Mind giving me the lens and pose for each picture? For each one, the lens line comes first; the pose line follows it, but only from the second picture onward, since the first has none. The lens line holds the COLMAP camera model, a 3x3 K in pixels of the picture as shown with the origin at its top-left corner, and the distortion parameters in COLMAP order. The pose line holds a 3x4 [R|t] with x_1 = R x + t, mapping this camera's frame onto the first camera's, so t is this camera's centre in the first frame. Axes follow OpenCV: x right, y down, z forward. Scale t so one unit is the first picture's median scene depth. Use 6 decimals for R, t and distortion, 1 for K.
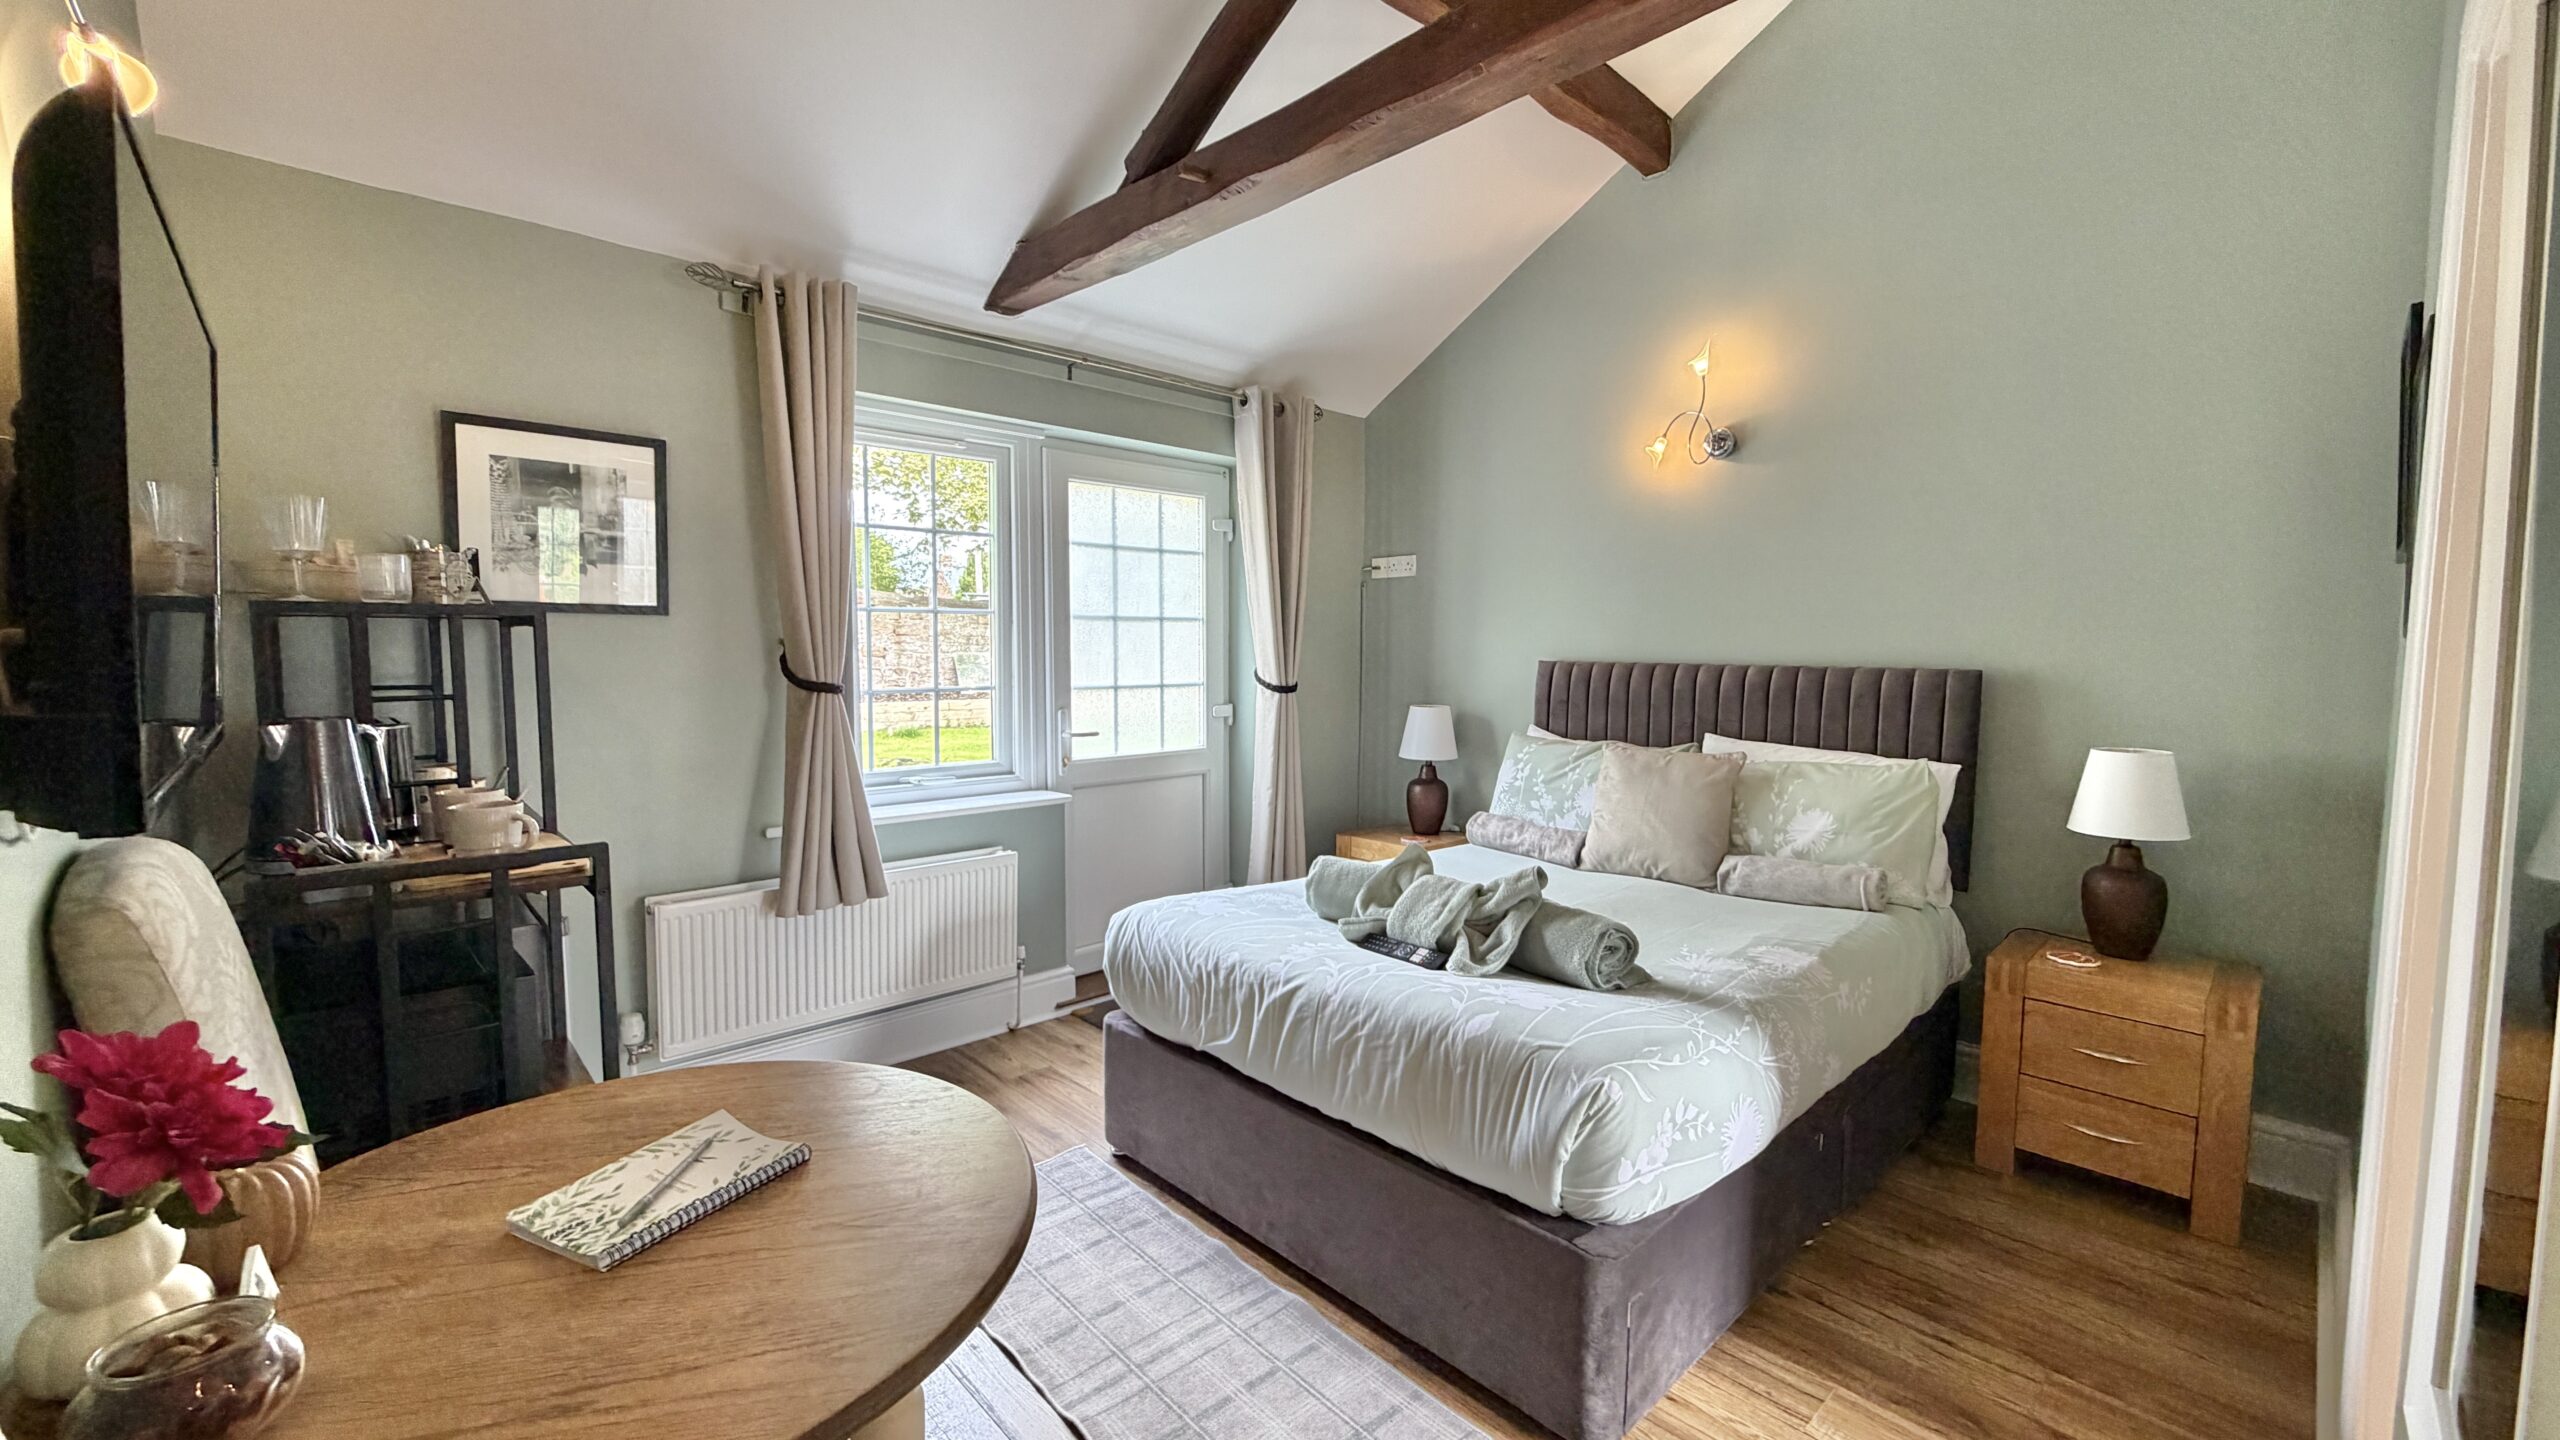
lens RADIAL K [[1016.7, 0, 1283.7], [0, 1016.7, 719.0], [0, 0, 1]] dist [-0.003198, 0.000000]
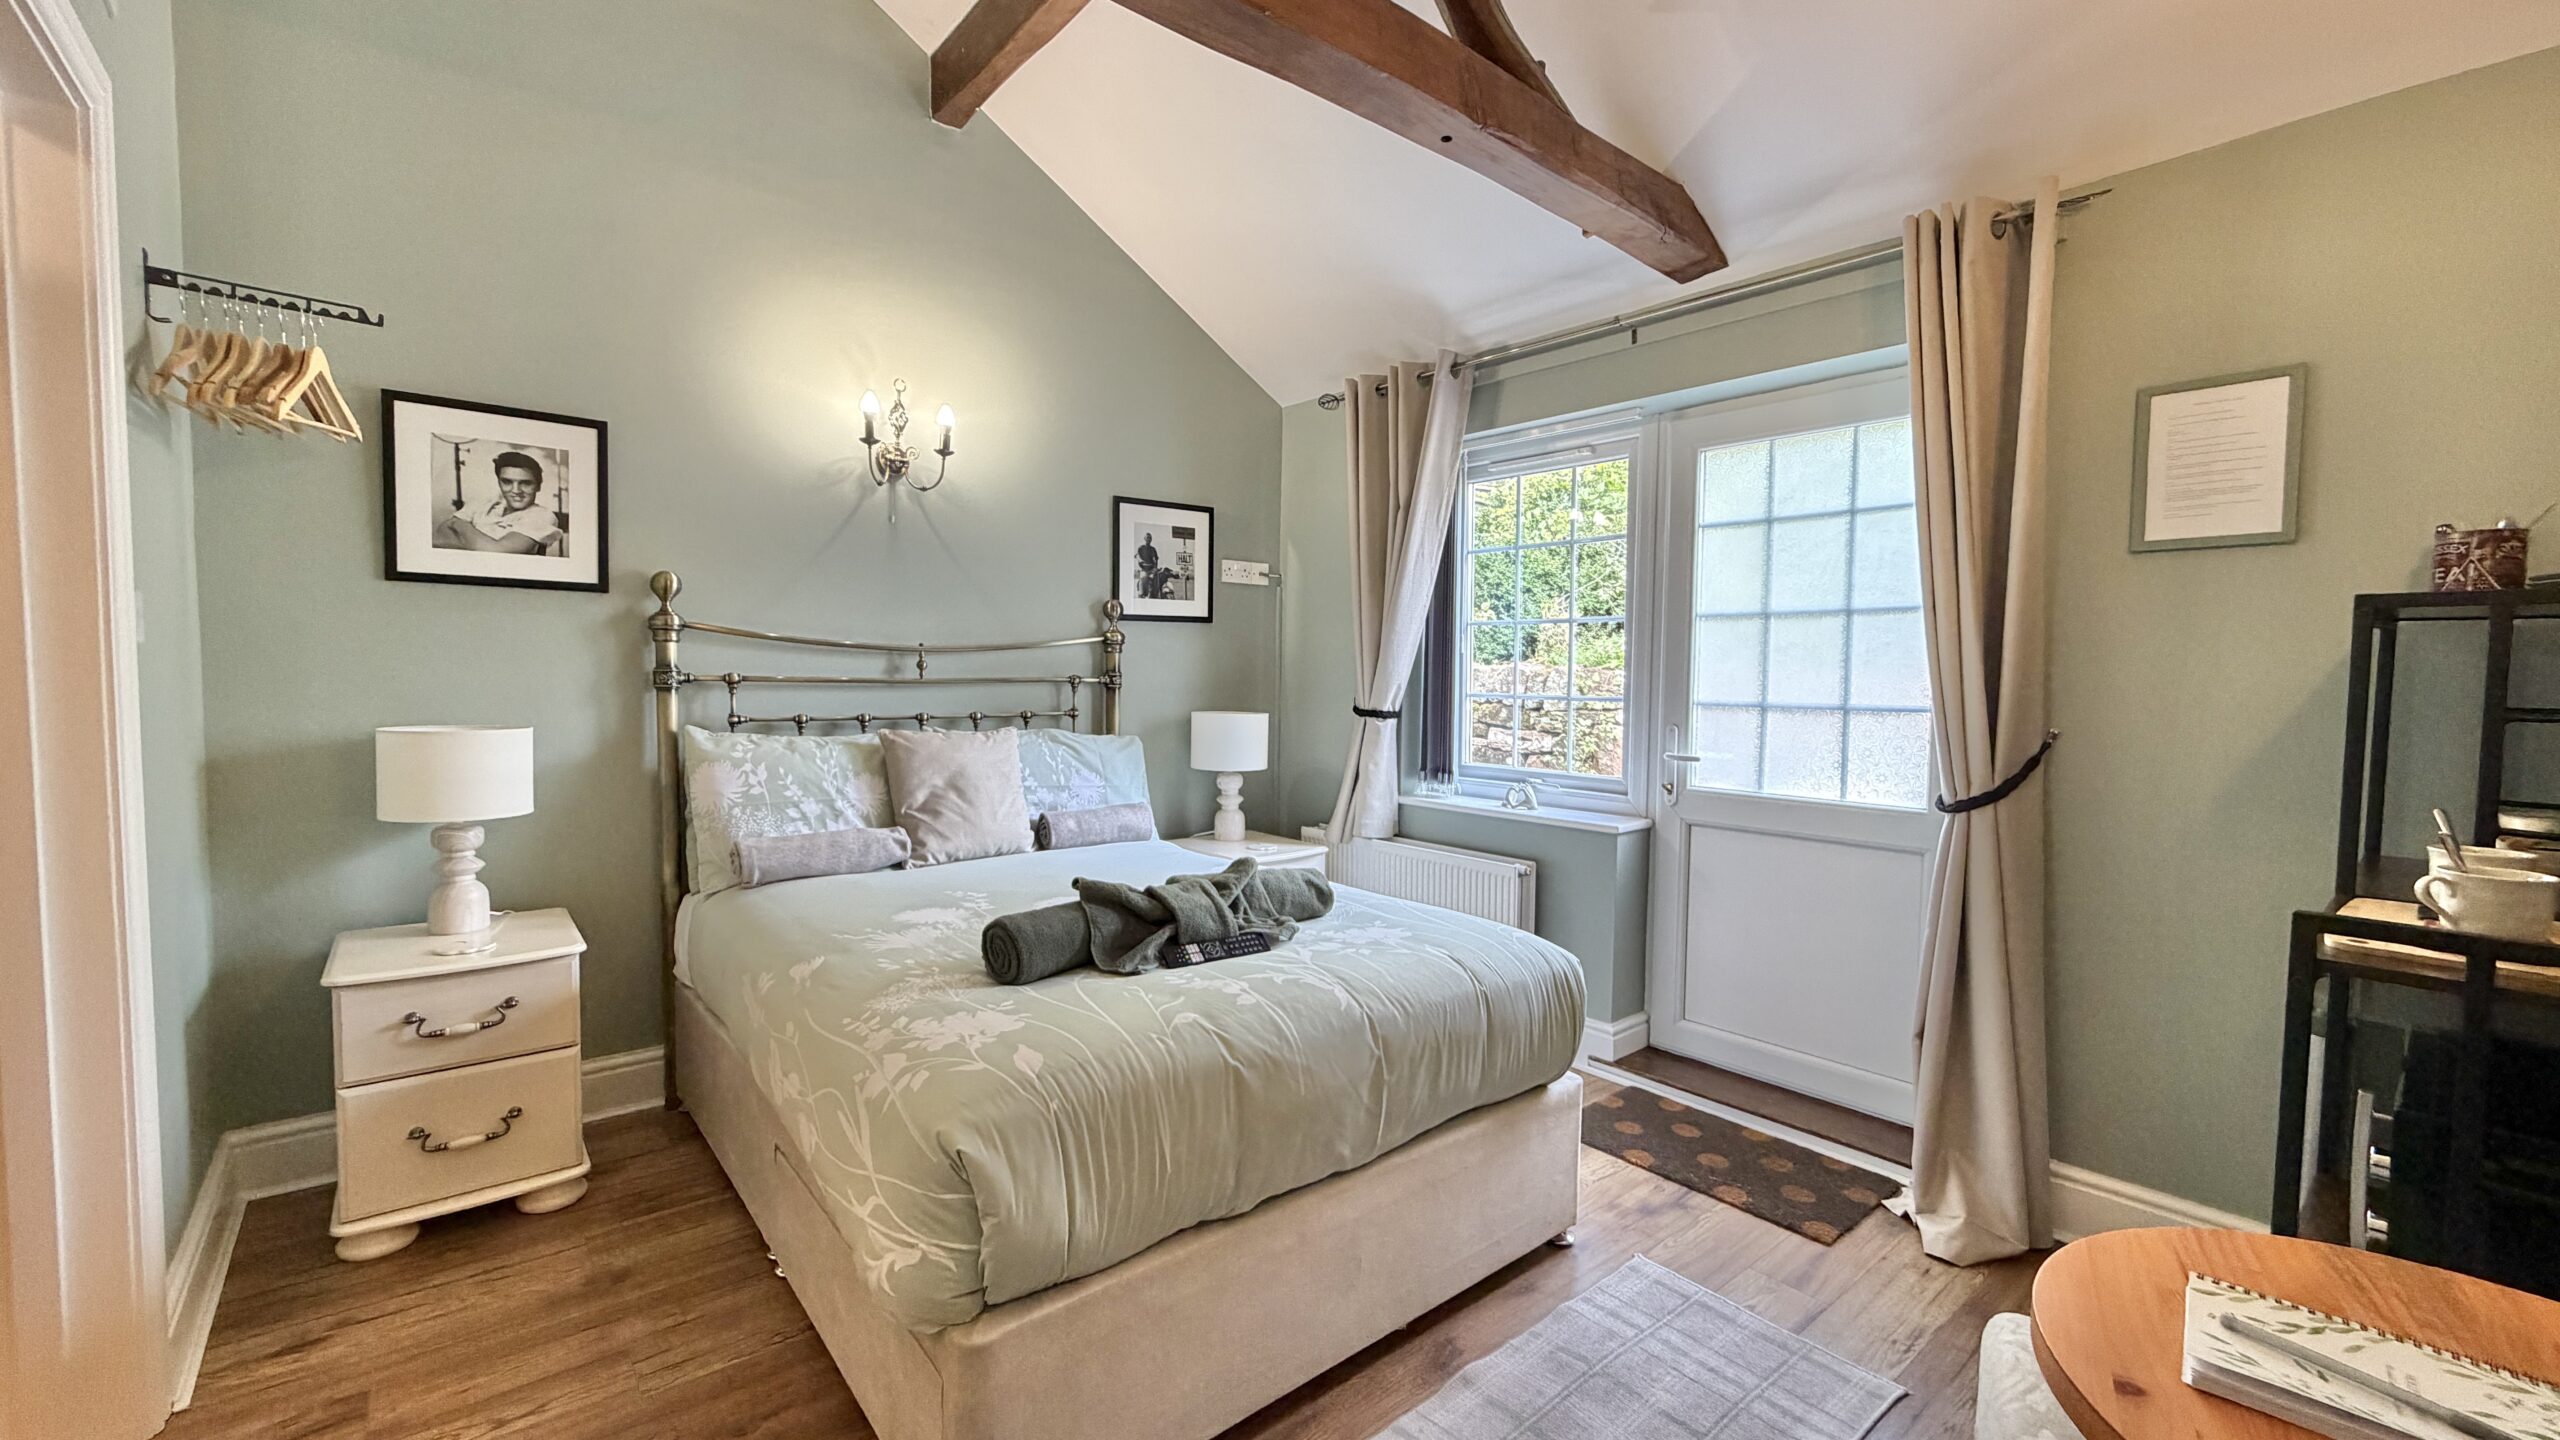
lens RADIAL K [[1016.7, 0, 1270.7], [0, 1016.7, 735.9], [0, 0, 1]] dist [-0.003198, 0.000000]
pose [[-0.050024, 0.053102, -0.997335, 0.629931], [-0.074987, 0.995567, 0.056769, -0.024736], [0.995929, 0.077627, -0.045820, 0.692272]]
